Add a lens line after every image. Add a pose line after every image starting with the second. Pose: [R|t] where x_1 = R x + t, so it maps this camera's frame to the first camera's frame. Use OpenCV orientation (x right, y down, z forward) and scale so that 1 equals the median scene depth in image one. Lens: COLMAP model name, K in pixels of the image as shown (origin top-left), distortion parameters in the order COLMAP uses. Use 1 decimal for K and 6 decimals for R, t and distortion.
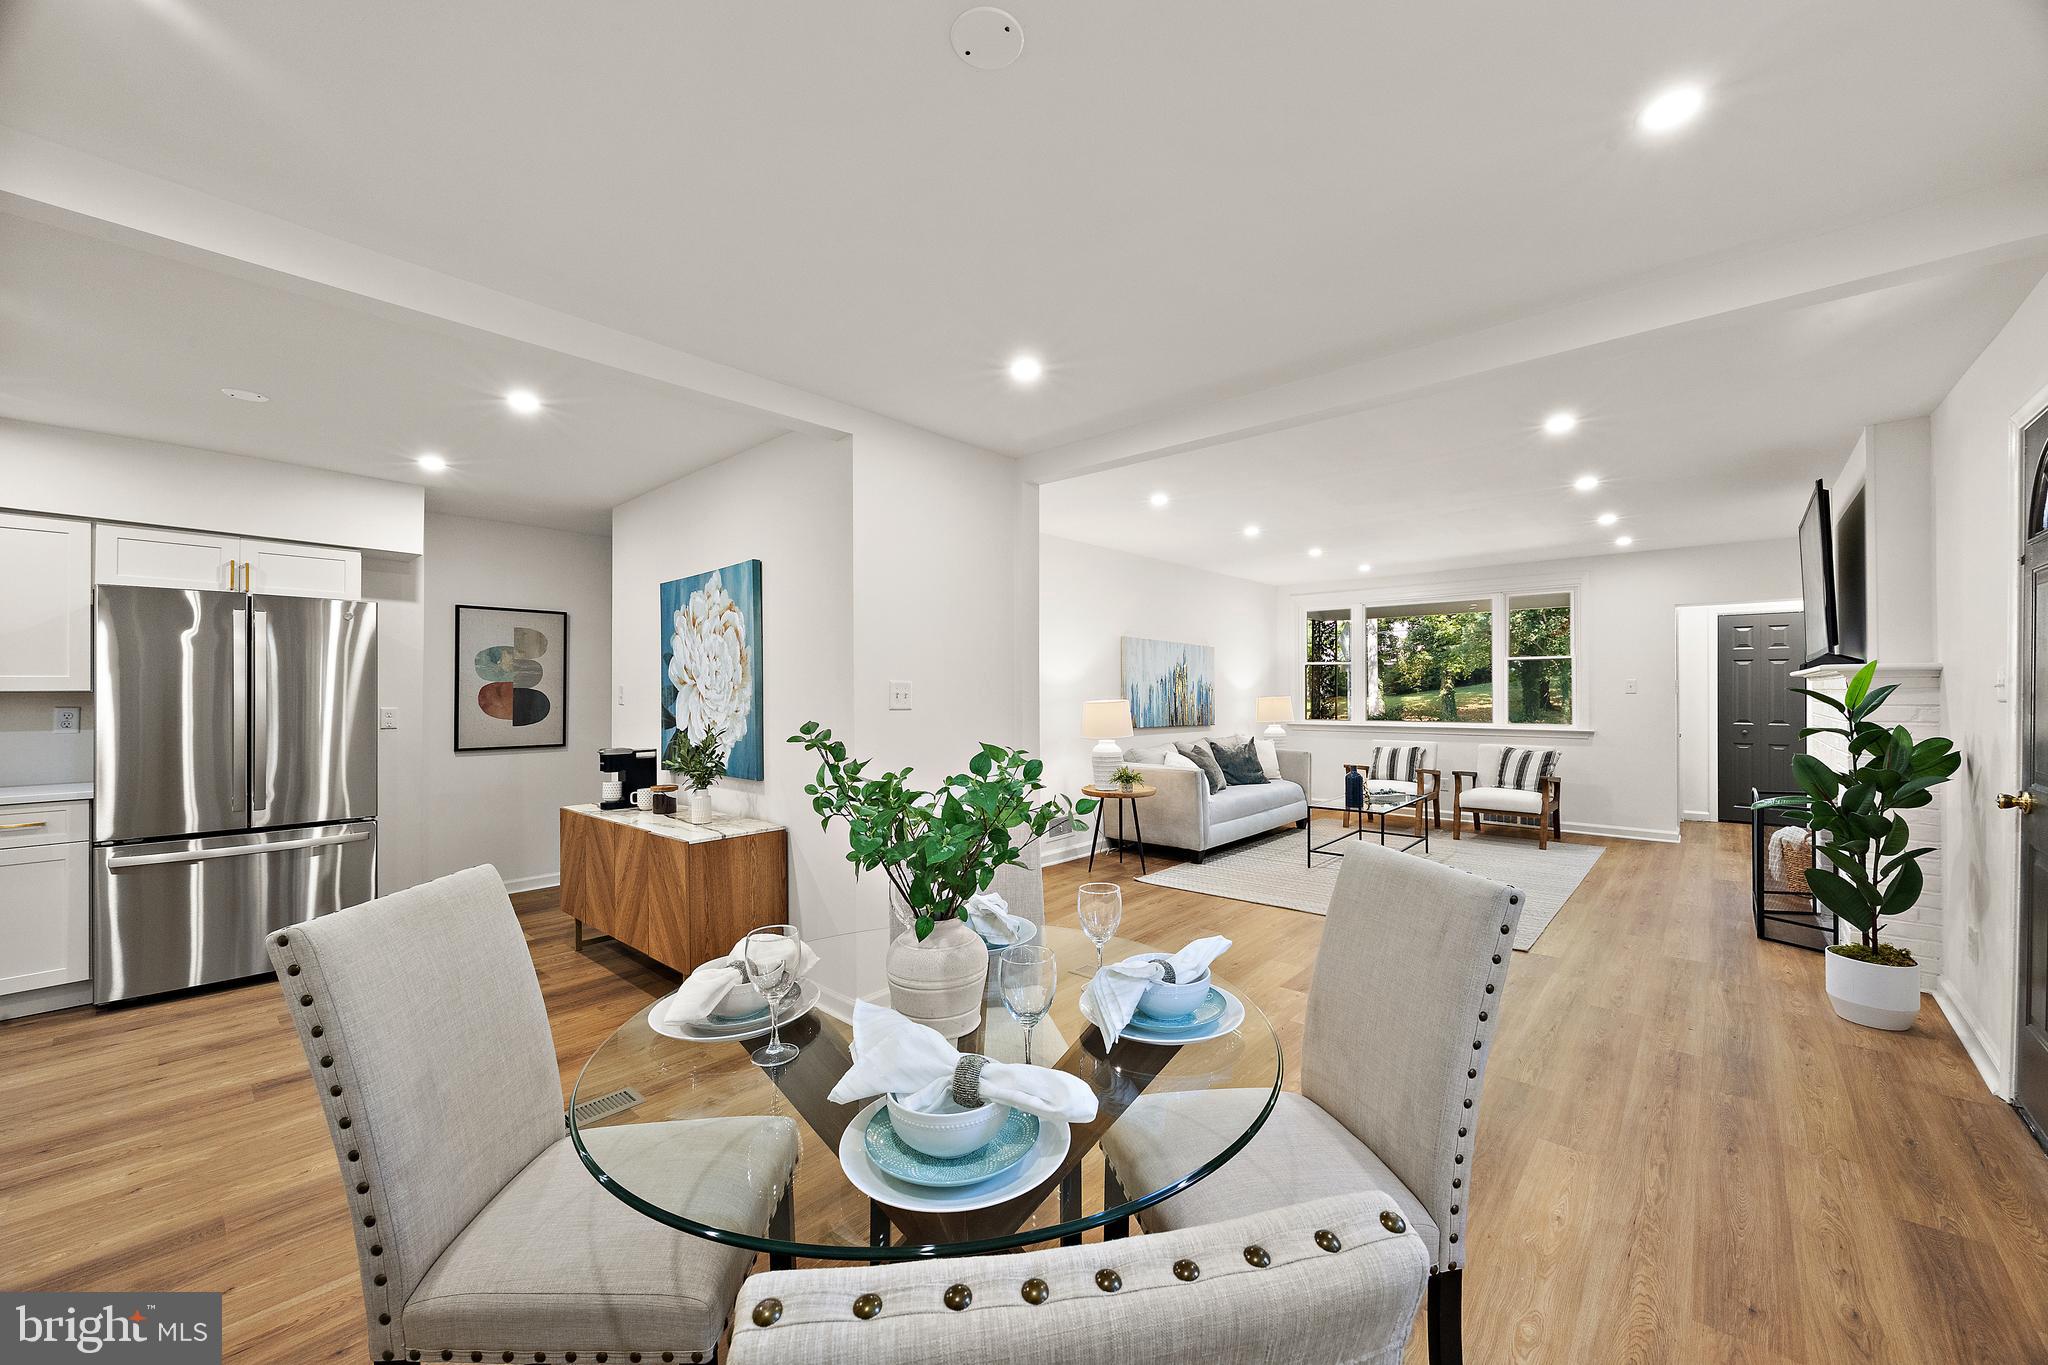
lens RADIAL K [[787.1, 0, 1055.9], [0, 787.1, 687.4], [0, 0, 1]] dist [-0.001366, -0.000202]
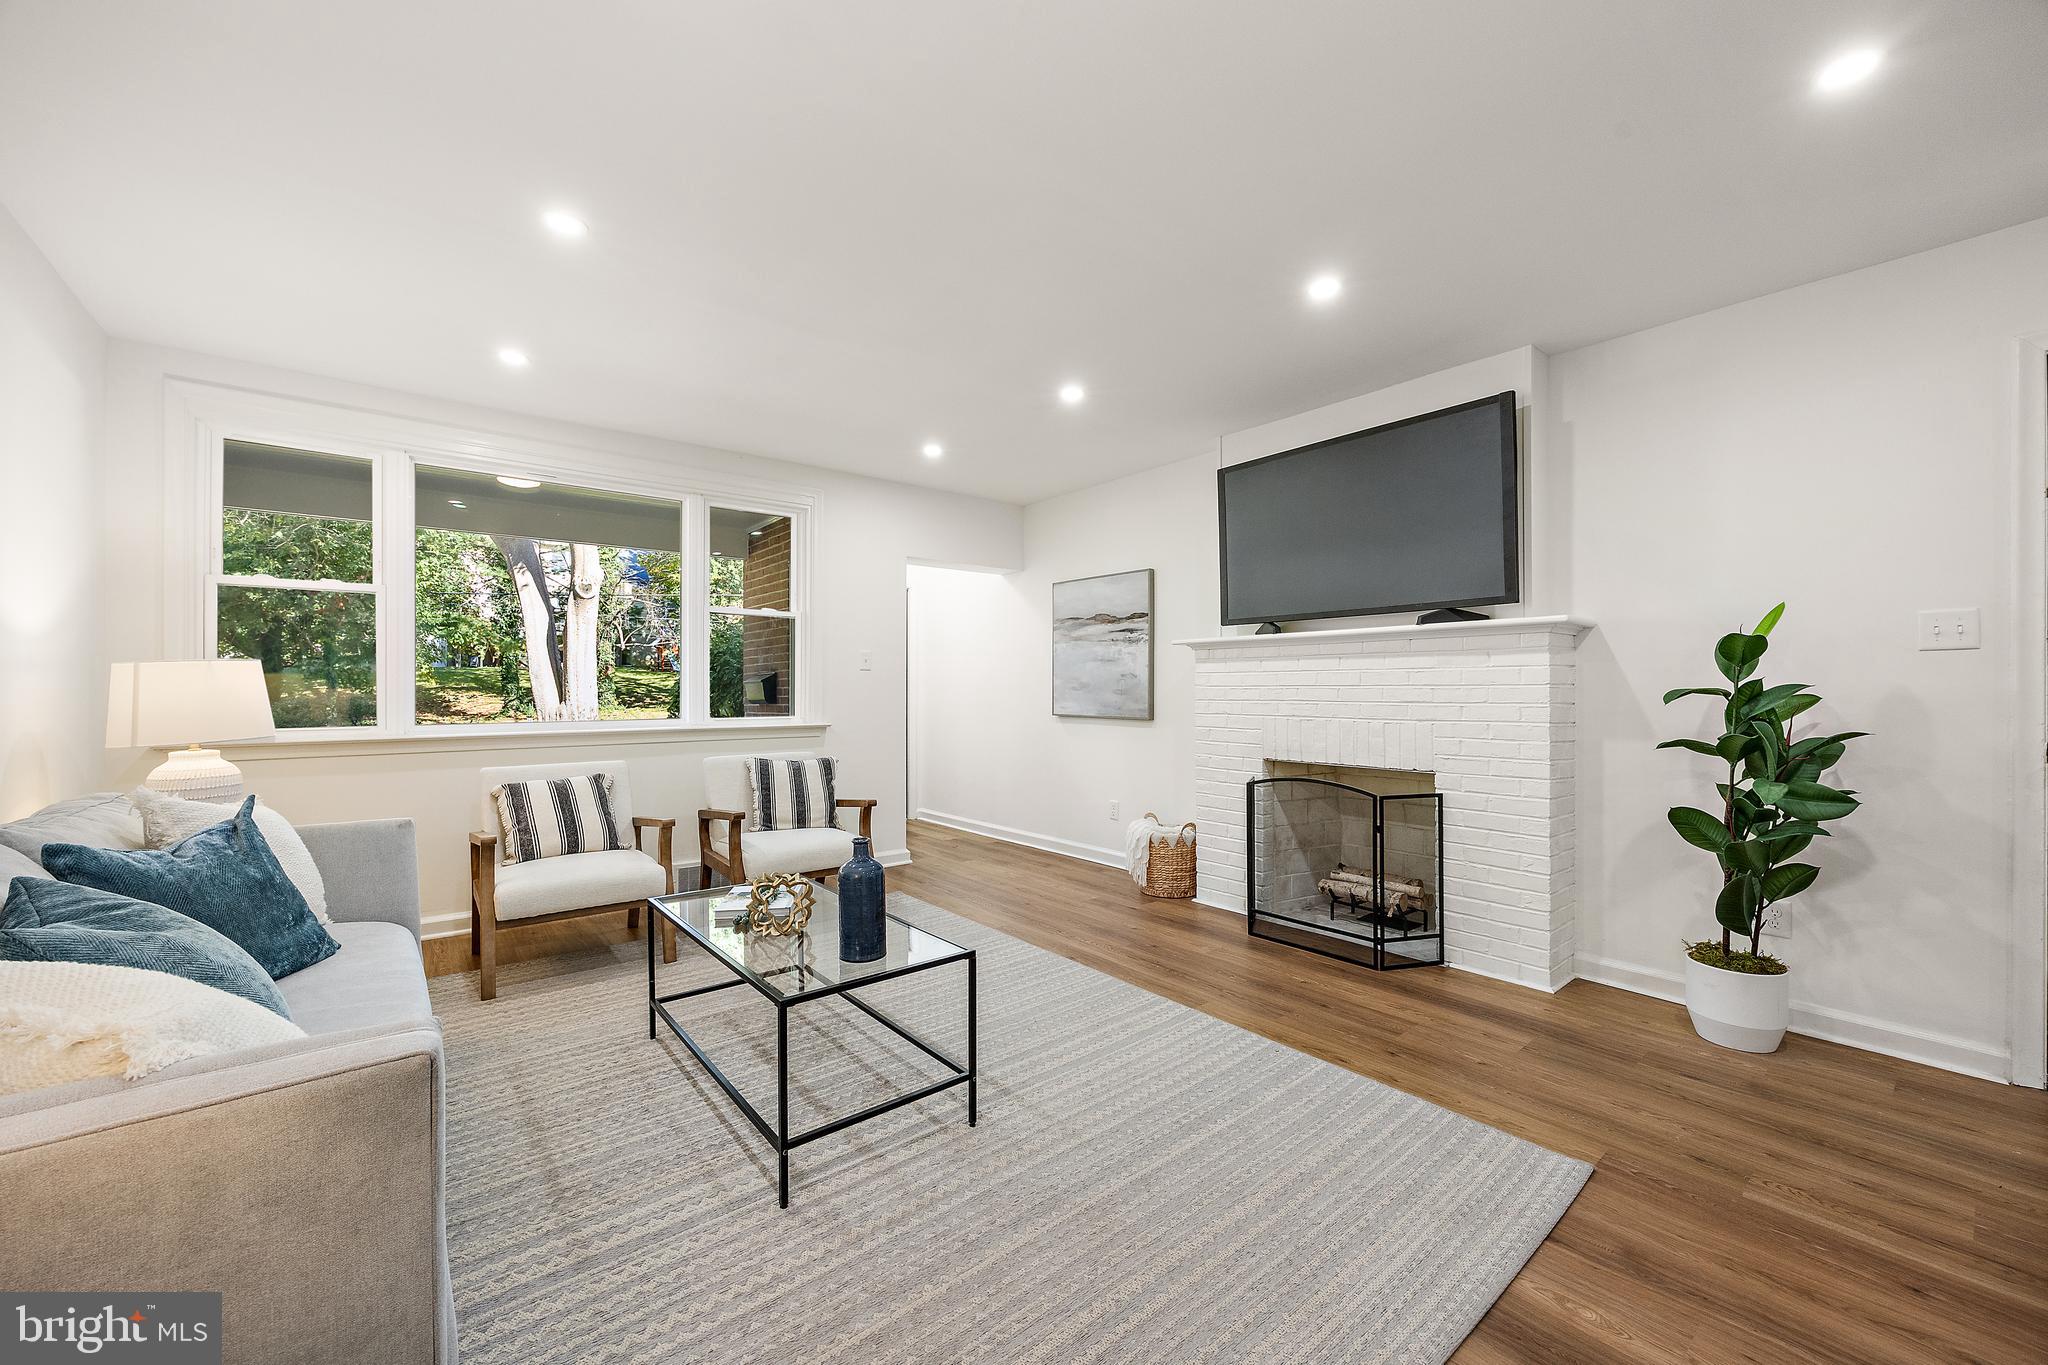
lens RADIAL K [[787.1, 0, 1012.8], [0, 787.1, 696.0], [0, 0, 1]] dist [-0.001366, -0.000202]
pose [[0.196541, -0.006186, 0.980476, 0.067785], [-0.002274, 0.999975, 0.006765, 0.047177], [-0.980493, -0.003559, 0.196522, 1.282622]]
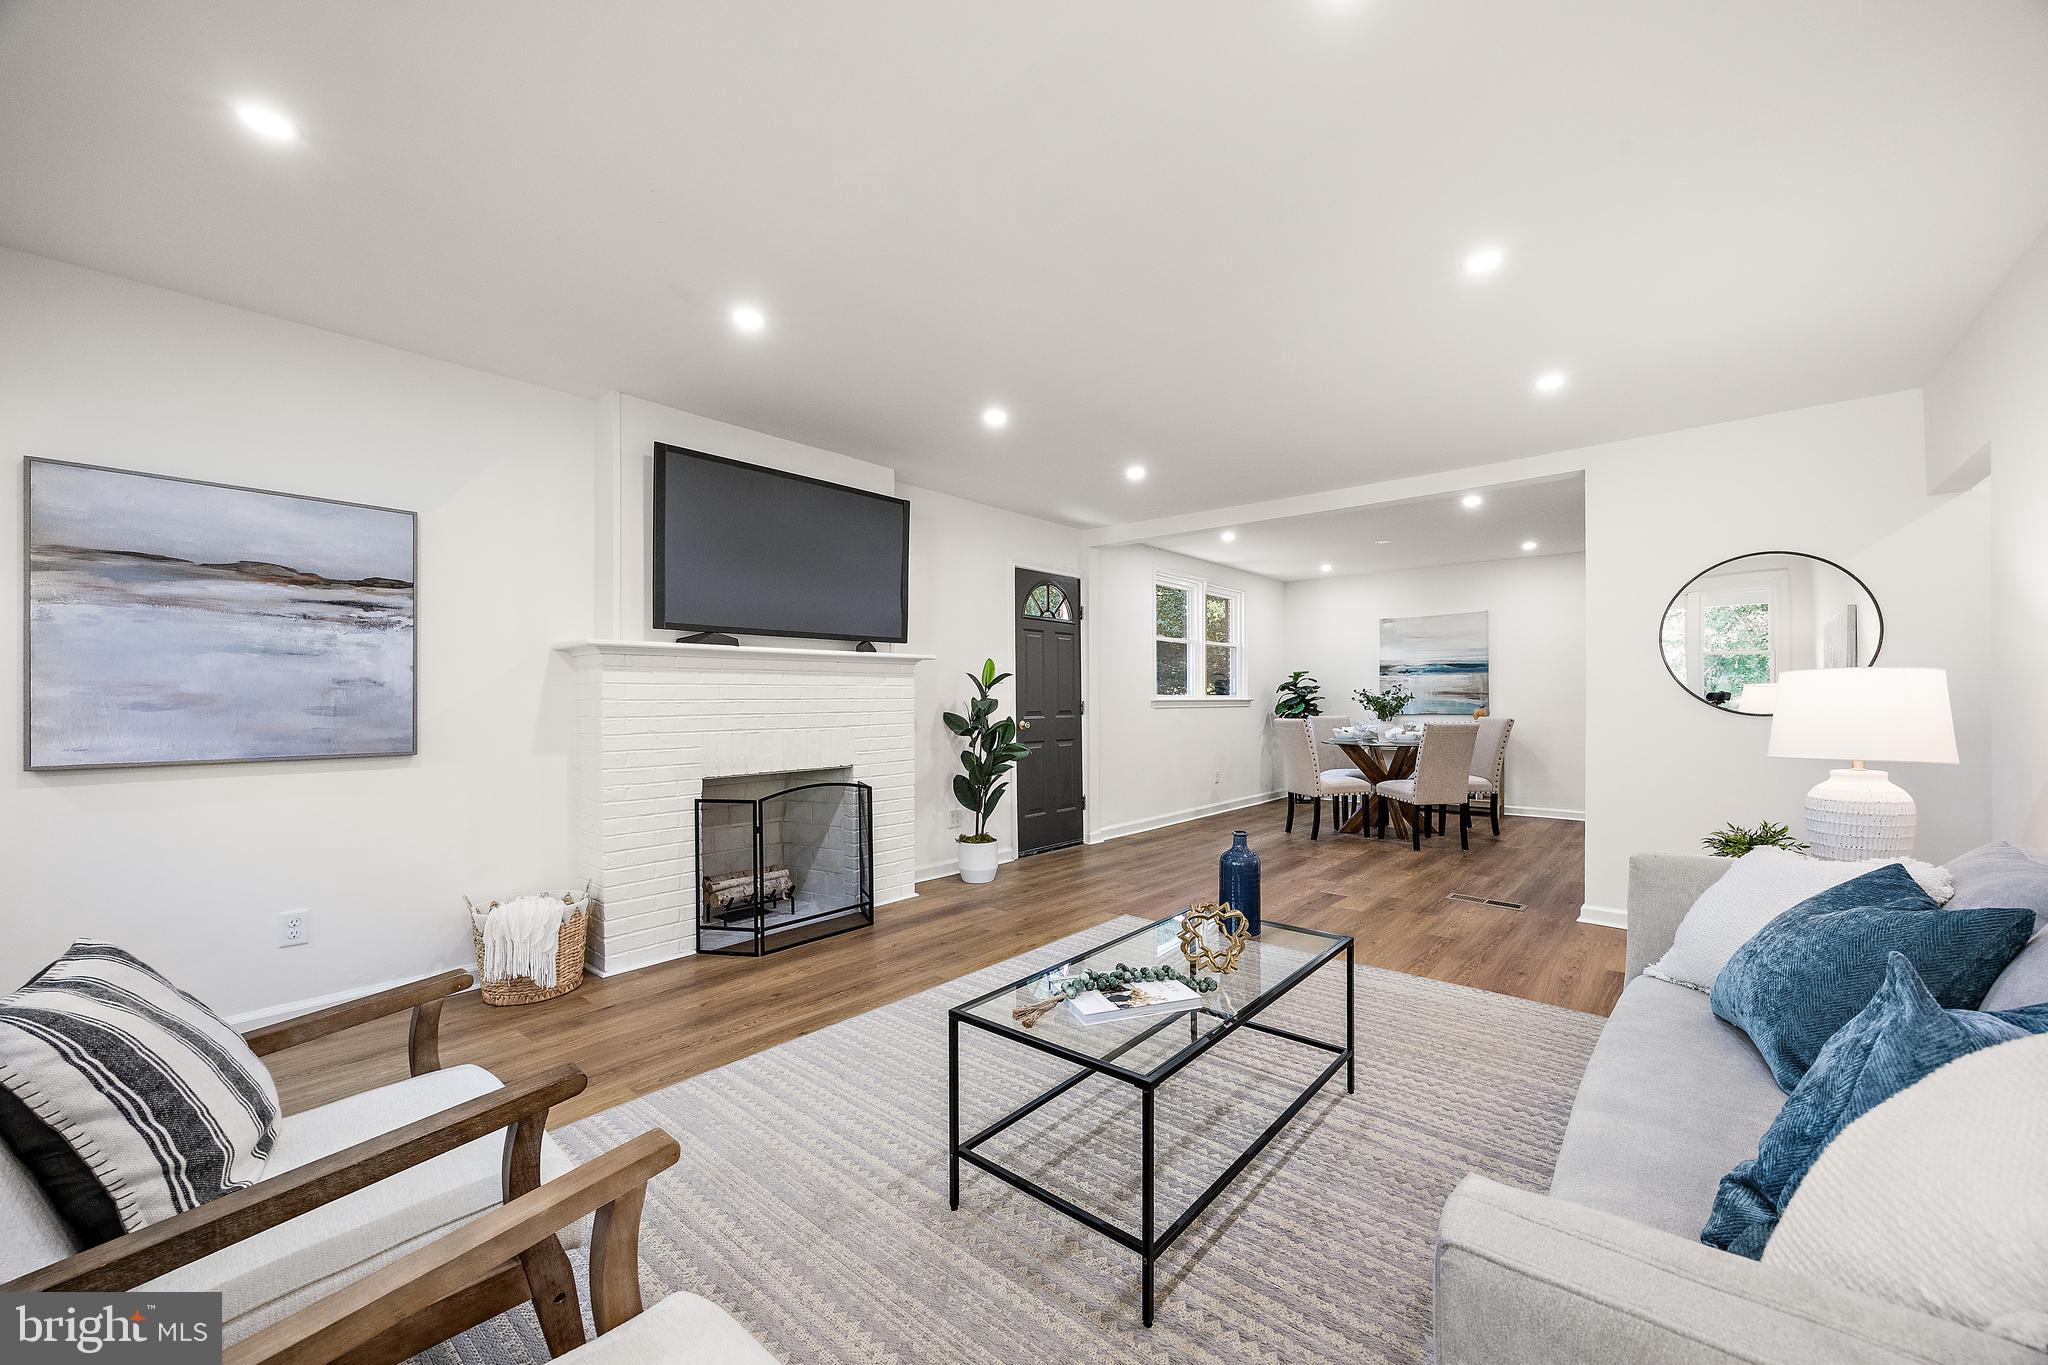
lens RADIAL K [[787.1, 0, 1038.9], [0, 787.1, 707.9], [0, 0, 1]] dist [-0.001366, -0.000202]
pose [[-0.999965, 0.007355, 0.003903, 0.720357], [0.007395, 0.999918, 0.010454, 0.043506], [-0.003826, 0.010483, -0.999938, 2.100618]]
